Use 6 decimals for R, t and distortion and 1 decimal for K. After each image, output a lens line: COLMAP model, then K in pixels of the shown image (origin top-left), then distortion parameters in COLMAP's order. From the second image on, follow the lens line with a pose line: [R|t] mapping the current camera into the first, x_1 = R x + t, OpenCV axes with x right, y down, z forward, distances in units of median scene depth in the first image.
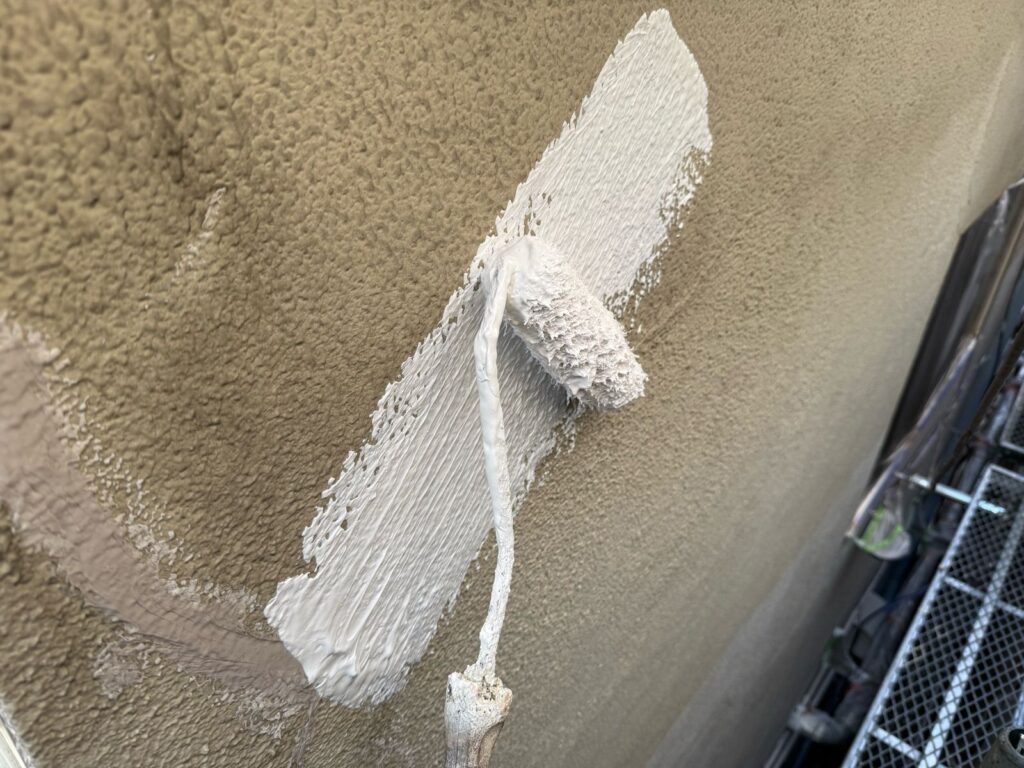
lens RADIAL K [[740.2, 0, 512.2], [0, 740.2, 384.1], [0, 0, 1]] dist [0.019214, -0.042486]
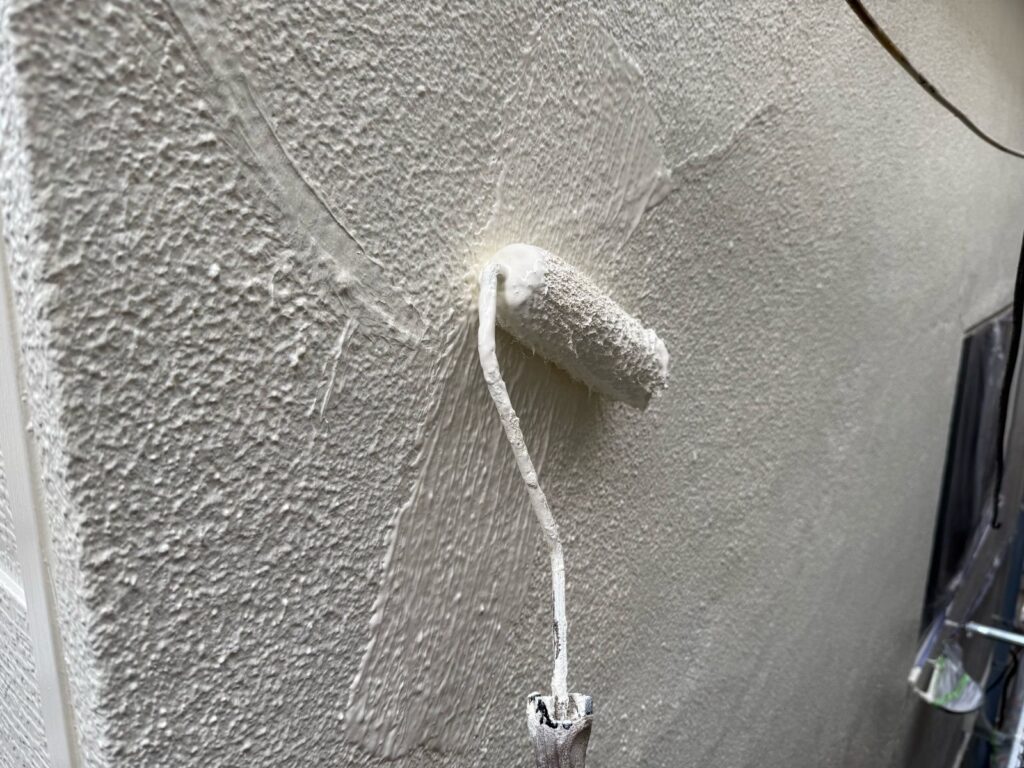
lens RADIAL K [[740.2, 0, 512.2], [0, 740.2, 384.1], [0, 0, 1]] dist [0.019214, -0.042486]
pose [[0.999466, -0.032130, 0.006024, -0.023417], [0.032327, 0.944028, -0.328276, 0.189413], [0.004861, 0.328296, 0.944563, 0.064158]]
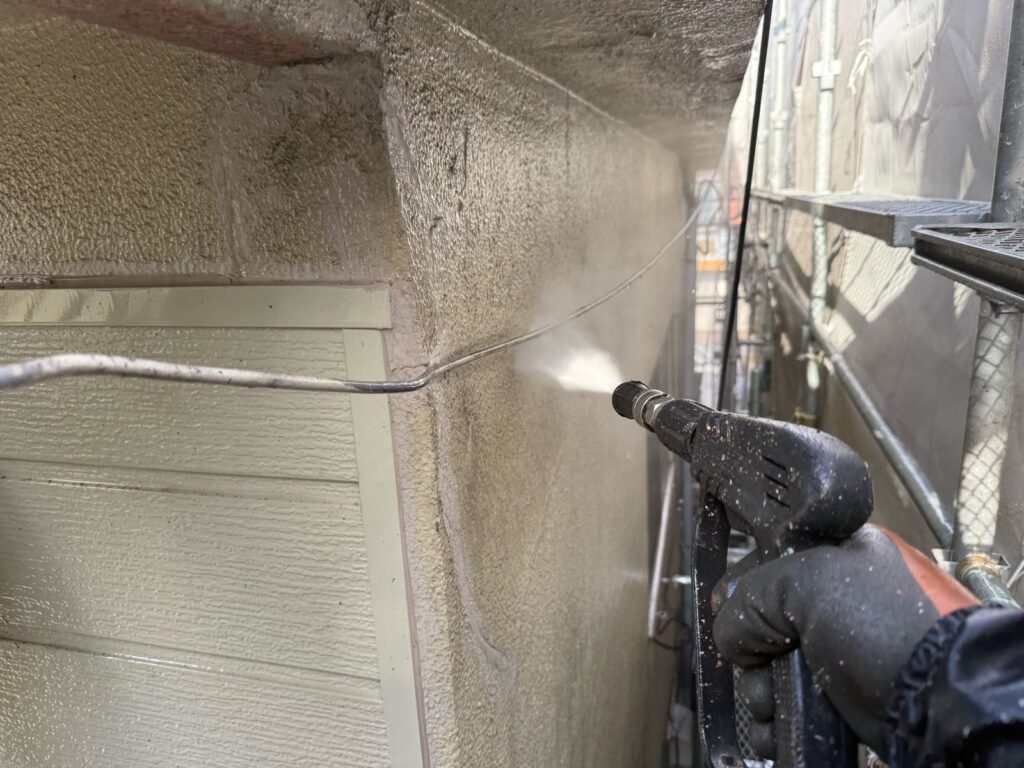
lens RADIAL K [[736.8, 0, 508.8], [0, 736.8, 387.8], [0, 0, 1]] dist [0.088420, -0.176358]
pose [[0.902678, -0.198256, 0.381926, -0.200658], [0.299962, 0.926271, -0.228134, 0.042553], [-0.308538, 0.320495, 0.895593, -0.228092]]
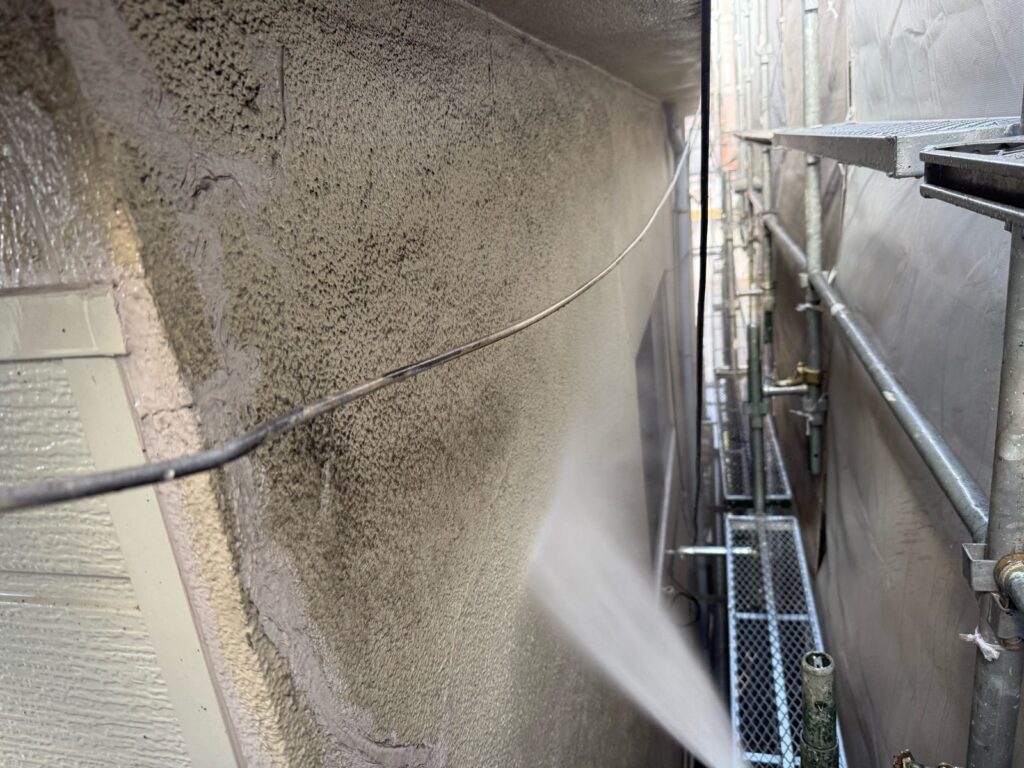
lens RADIAL K [[740.2, 0, 512.2], [0, 740.2, 384.1], [0, 0, 1]] dist [0.019214, -0.042486]
pose [[0.888194, -0.277090, 0.366513, -0.099687], [0.363071, 0.912128, -0.190268, 0.014562], [-0.281586, 0.302065, 0.910751, -0.145754]]
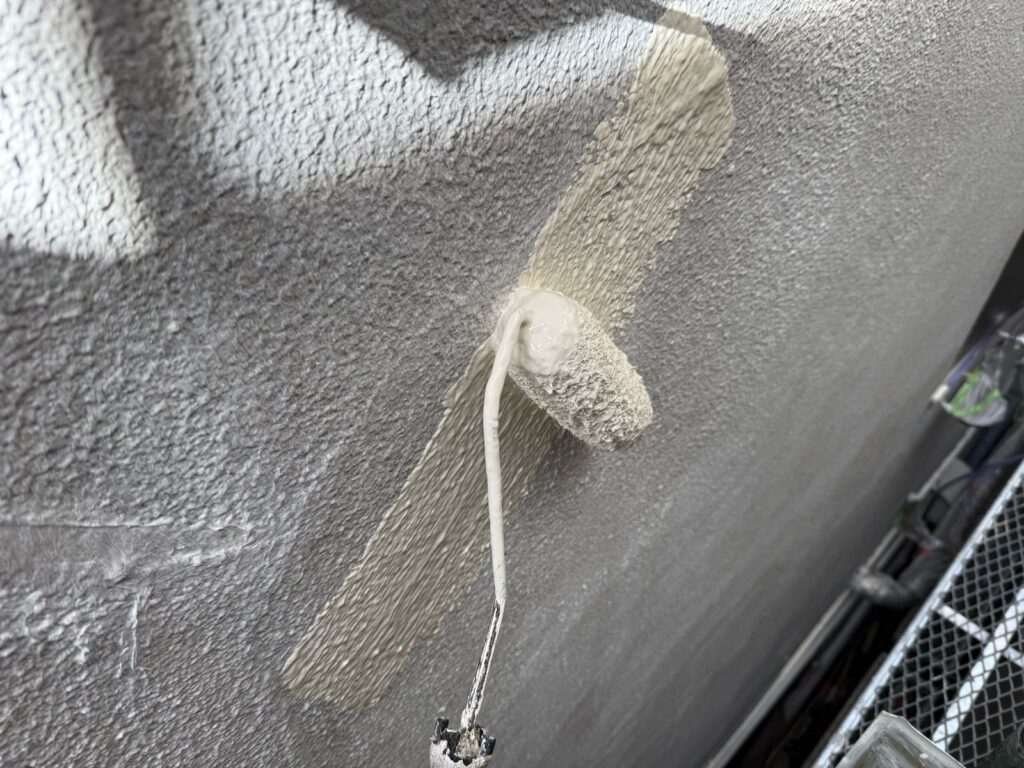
lens RADIAL K [[731.8, 0, 507.6], [0, 731.8, 377.9], [0, 0, 1]] dist [0.046394, -0.072331]
pose [[0.993345, 0.030921, -0.110952, 0.044289], [-0.009197, 0.981510, 0.191189, 0.015945], [0.114812, -0.188896, 0.975262, 0.089550]]
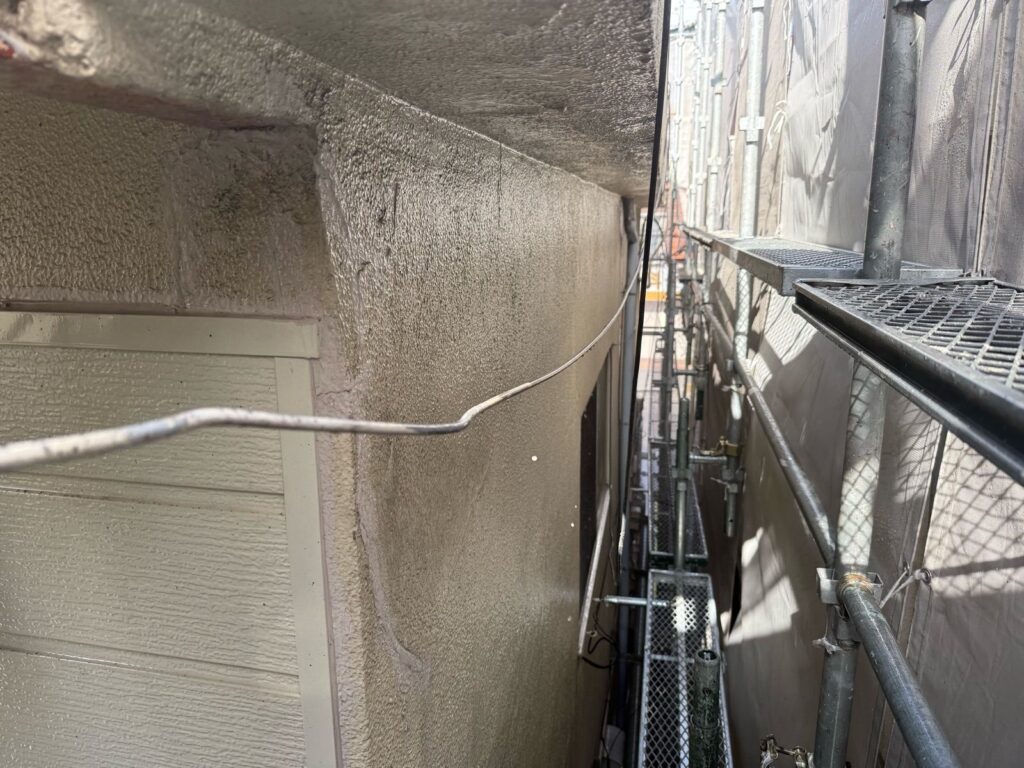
lens RADIAL K [[731.8, 0, 507.6], [0, 731.8, 377.9], [0, 0, 1]] dist [0.046394, -0.072331]
pose [[0.880478, -0.154556, 0.448185, -0.200568], [0.288974, 0.924410, -0.248919, 0.056942], [-0.375835, 0.348682, 0.858585, -0.278130]]
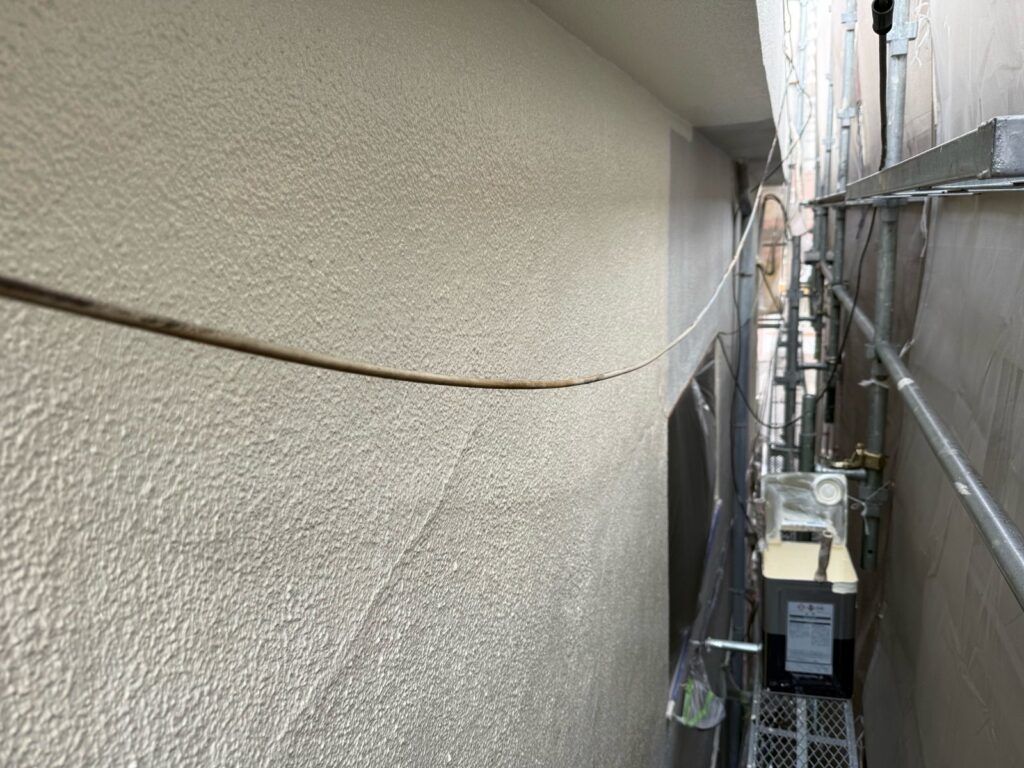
lens RADIAL K [[733.5, 0, 518.9], [0, 733.5, 387.0], [0, 0, 1]] dist [0.053578, -0.088042]
pose [[0.935003, -0.160435, 0.316275, 0.012314], [0.253097, 0.926574, -0.278214, 0.021262], [-0.248417, 0.340179, 0.906955, -0.035105]]
